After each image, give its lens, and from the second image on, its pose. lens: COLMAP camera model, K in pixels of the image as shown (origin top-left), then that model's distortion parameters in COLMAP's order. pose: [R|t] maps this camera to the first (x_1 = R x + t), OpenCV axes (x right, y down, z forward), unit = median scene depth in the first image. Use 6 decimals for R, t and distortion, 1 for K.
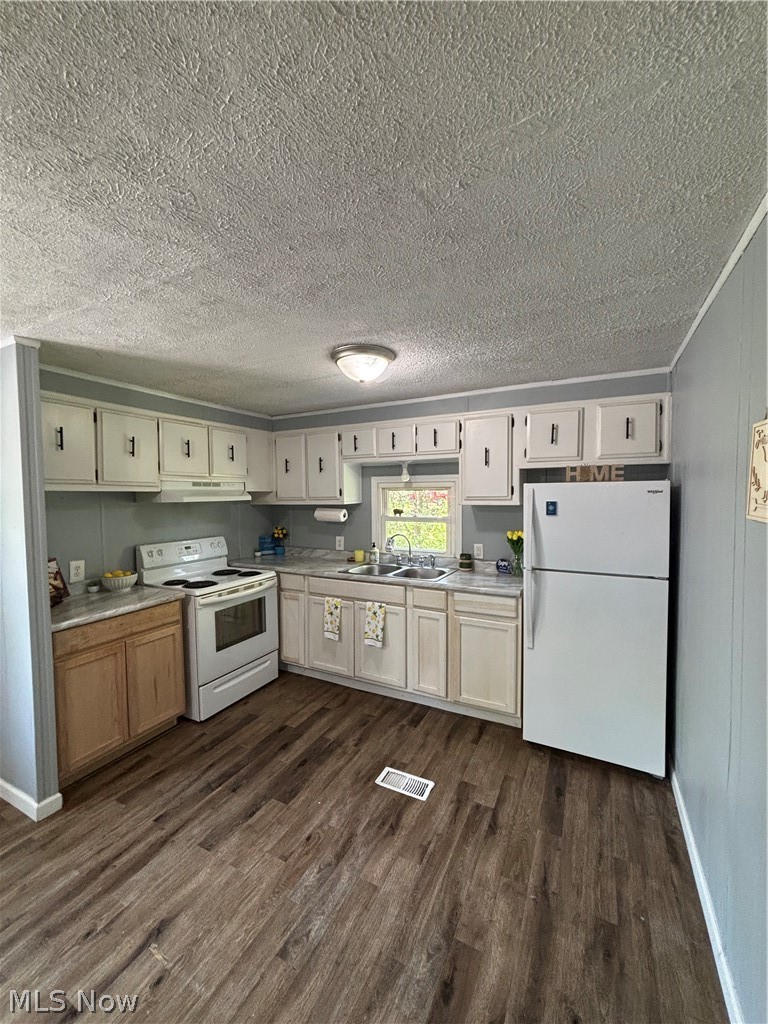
lens RADIAL K [[411.5, 0, 388.2], [0, 411.5, 509.5], [0, 0, 1]] dist [0.002407, 0.000323]
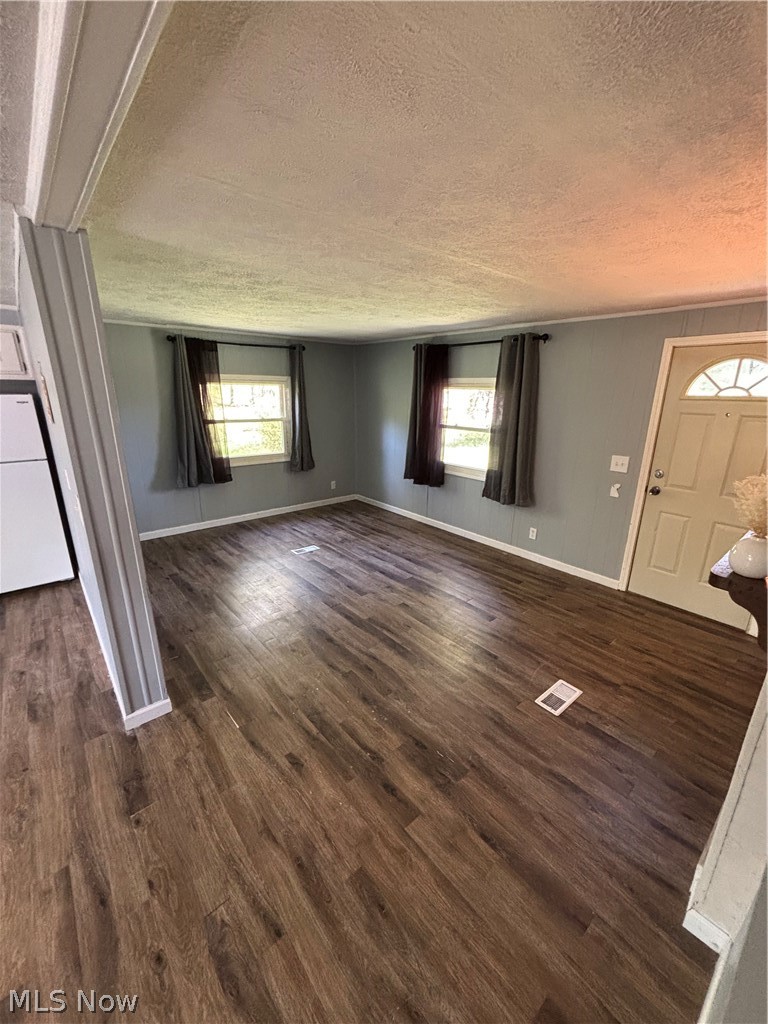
lens RADIAL K [[411.5, 0, 385.4], [0, 411.5, 511.0], [0, 0, 1]] dist [0.002407, 0.000323]
pose [[0.380806, -0.252678, 0.889461, -0.198441], [0.025004, 0.964400, 0.263261, -0.015126], [-0.924317, -0.078012, 0.373567, -0.566014]]
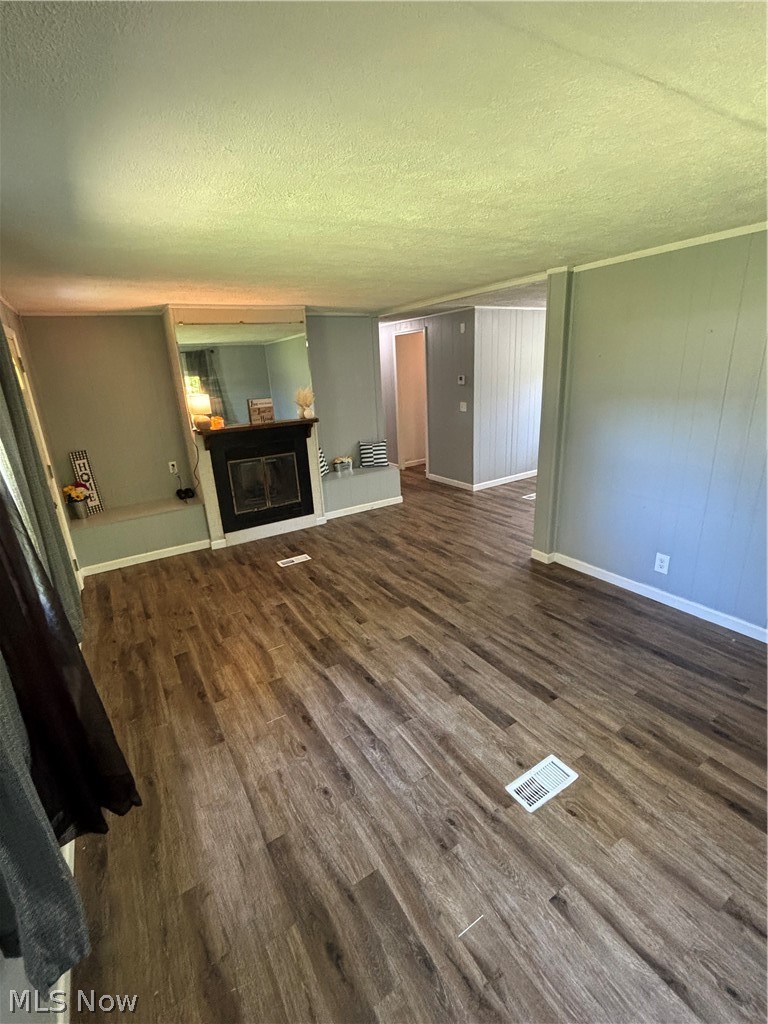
lens RADIAL K [[458.3, 0, 385.3], [0, 458.3, 507.8], [0, 0, 1]] dist [0.016284, -0.002281]
pose [[-0.515713, 0.289808, -0.806258, 1.461869], [0.016079, 0.944161, 0.329093, -0.073154], [0.856611, 0.156754, -0.491575, 0.293964]]
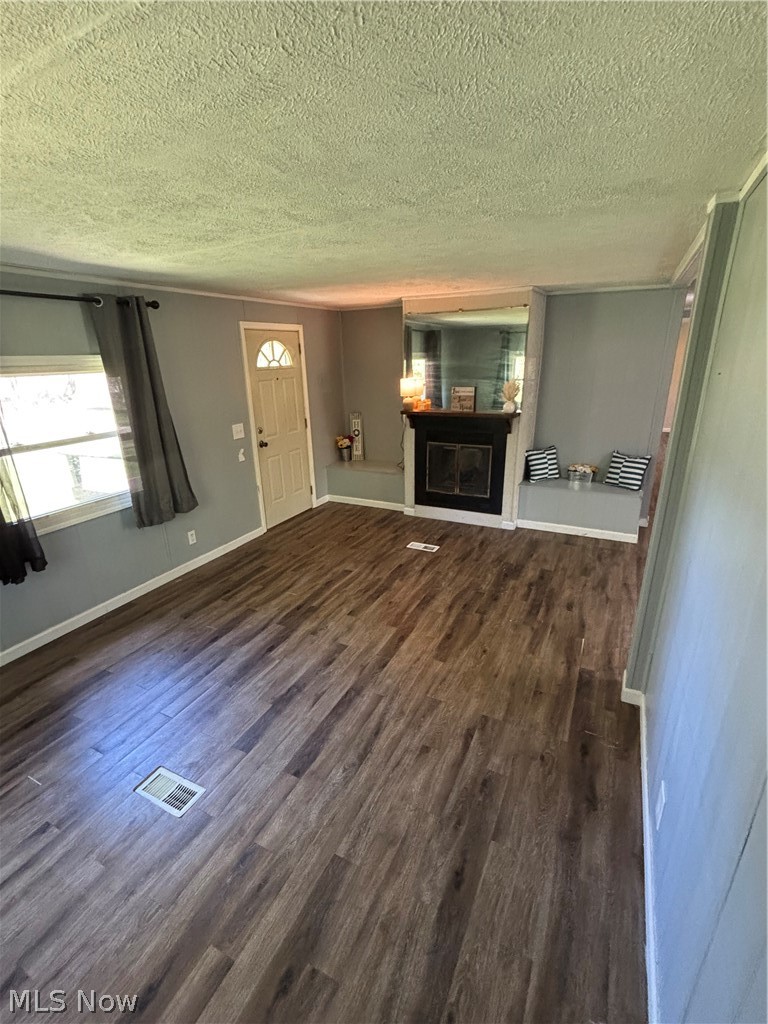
lens RADIAL K [[458.3, 0, 386.5], [0, 458.3, 510.8], [0, 0, 1]] dist [0.016284, -0.002281]
pose [[-0.999444, 0.033035, 0.004554, 0.630861], [0.032385, 0.928955, 0.368774, -0.106349], [0.007952, 0.368717, -0.929508, 0.688411]]
